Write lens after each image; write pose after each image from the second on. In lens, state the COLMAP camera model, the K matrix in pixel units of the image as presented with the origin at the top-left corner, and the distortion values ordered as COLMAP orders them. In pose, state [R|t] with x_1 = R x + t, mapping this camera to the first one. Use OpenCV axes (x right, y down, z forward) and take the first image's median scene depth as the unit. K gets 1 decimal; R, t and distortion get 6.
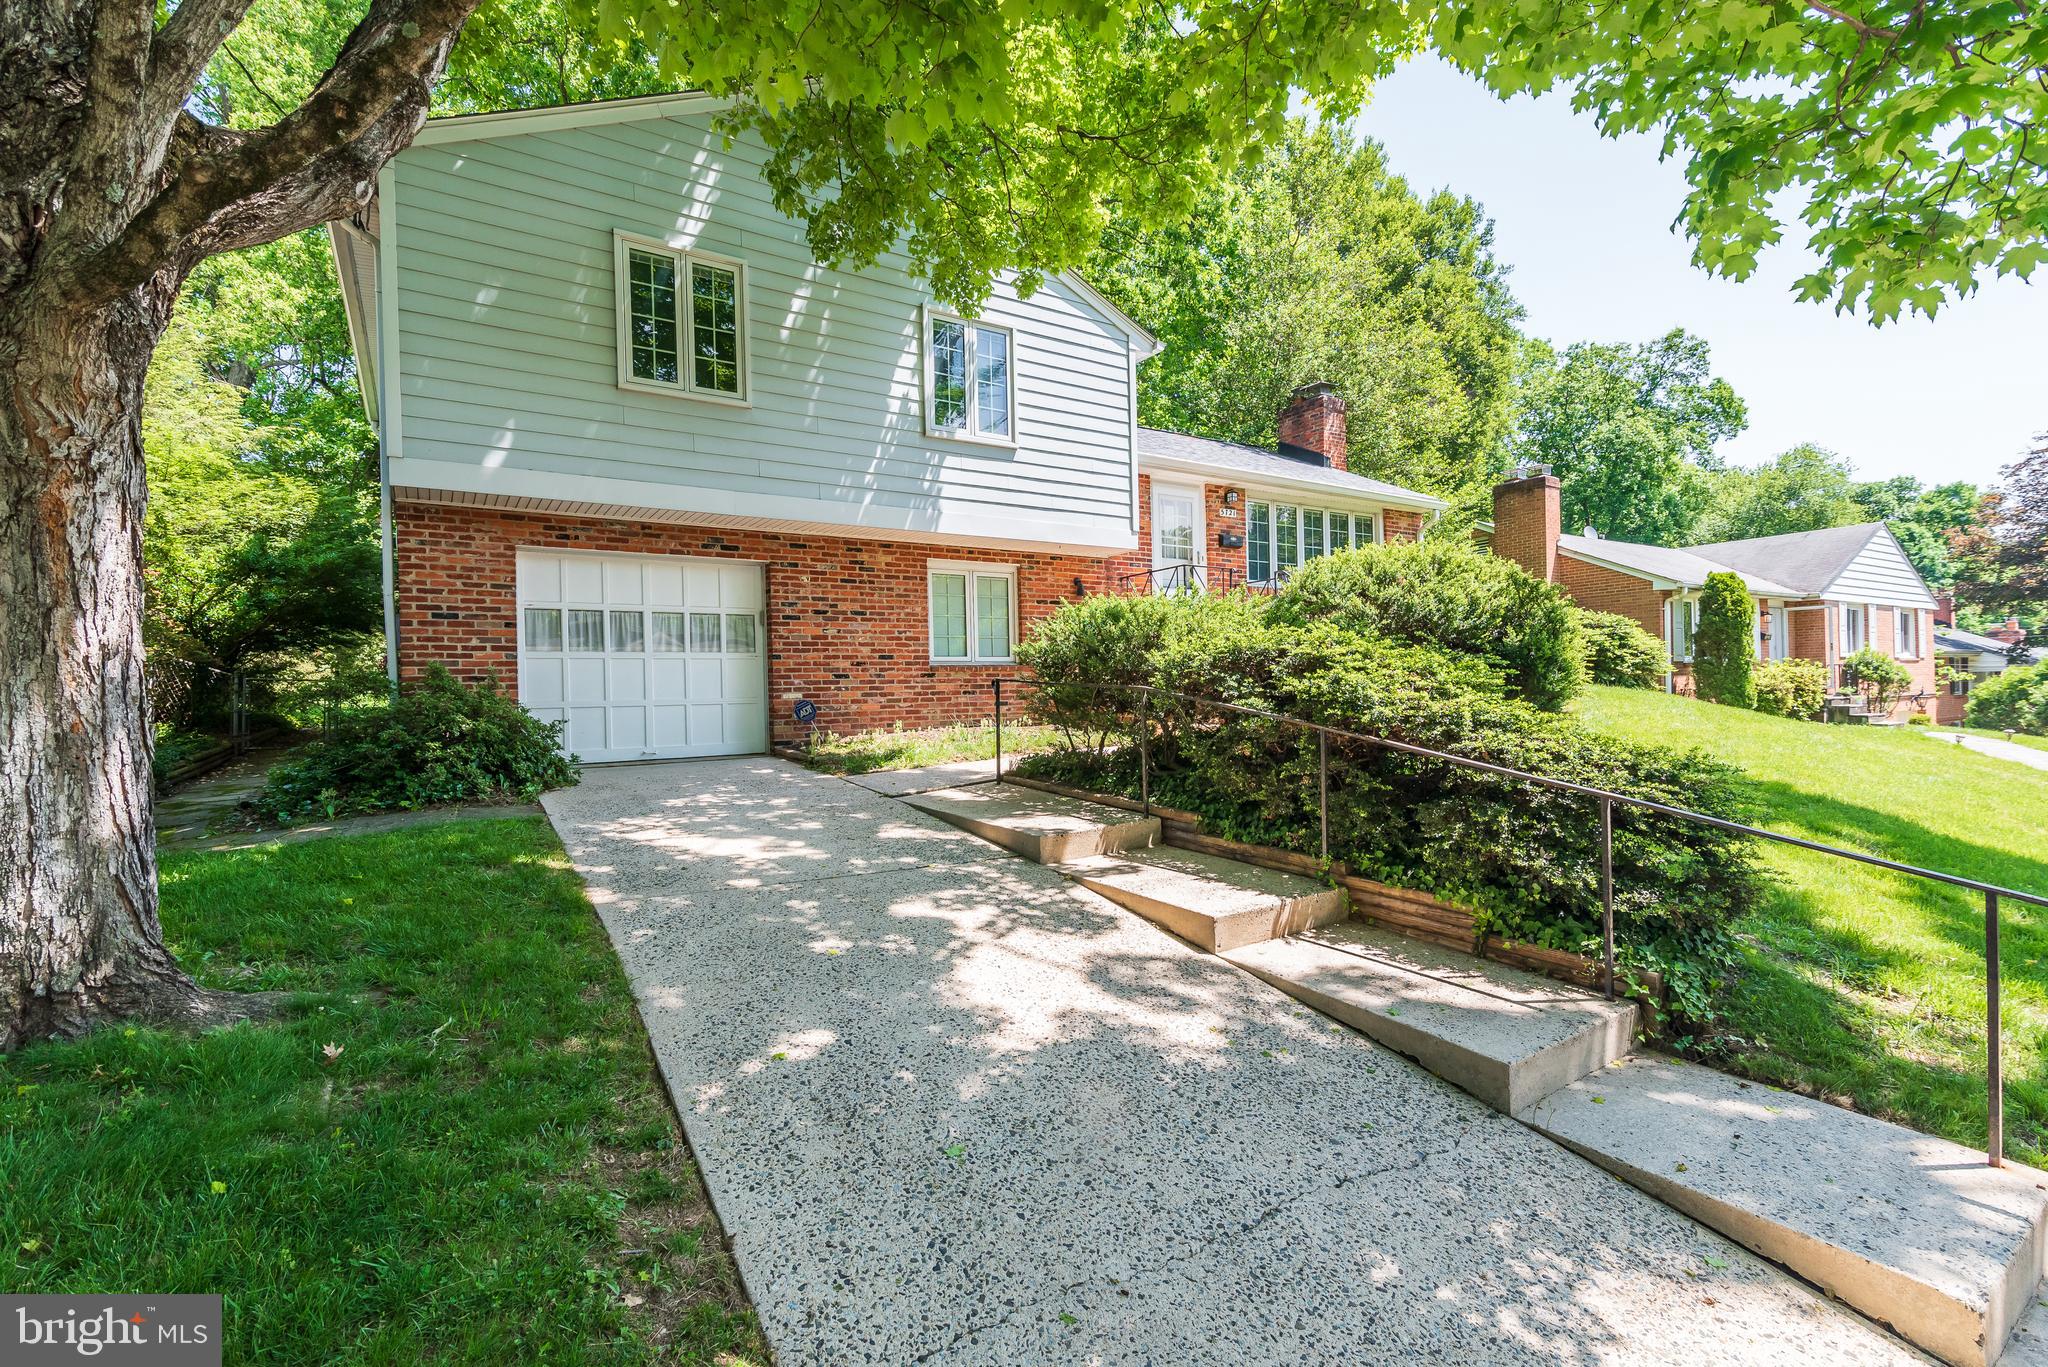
lens RADIAL K [[913.3, 0, 1026.3], [0, 913.3, 698.9], [0, 0, 1]] dist [0.018500, 0.000095]
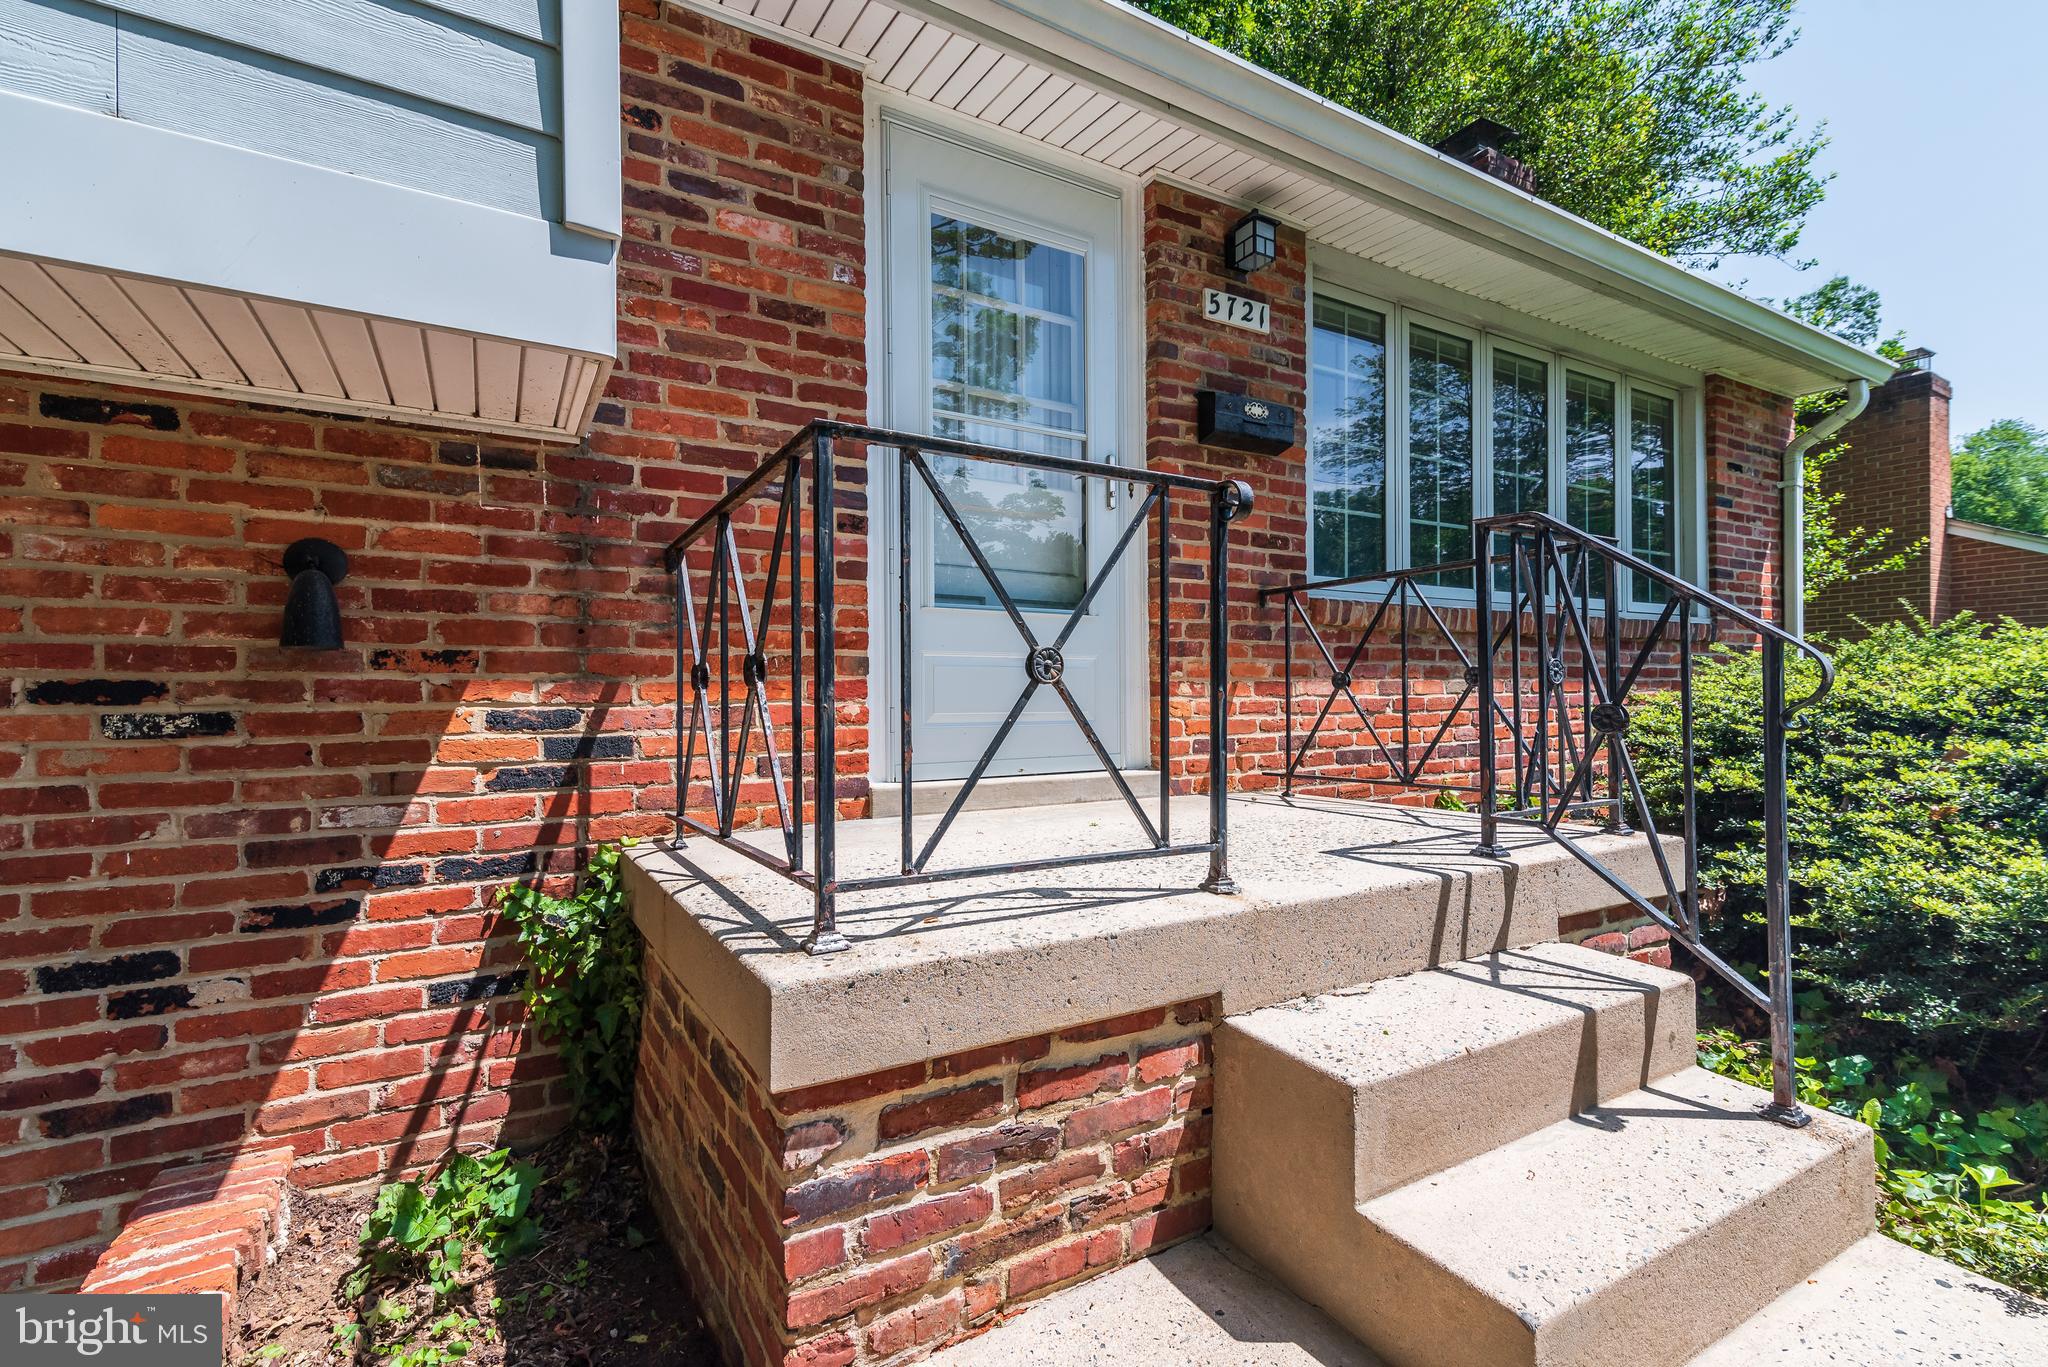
lens RADIAL K [[913.3, 0, 1022.7], [0, 913.3, 687.4], [0, 0, 1]] dist [0.018500, 0.000095]
pose [[0.998901, 0.013618, -0.044853, 0.232584], [-0.014444, 0.999731, -0.018137, -0.123850], [0.044594, 0.018764, 0.998829, 0.994667]]
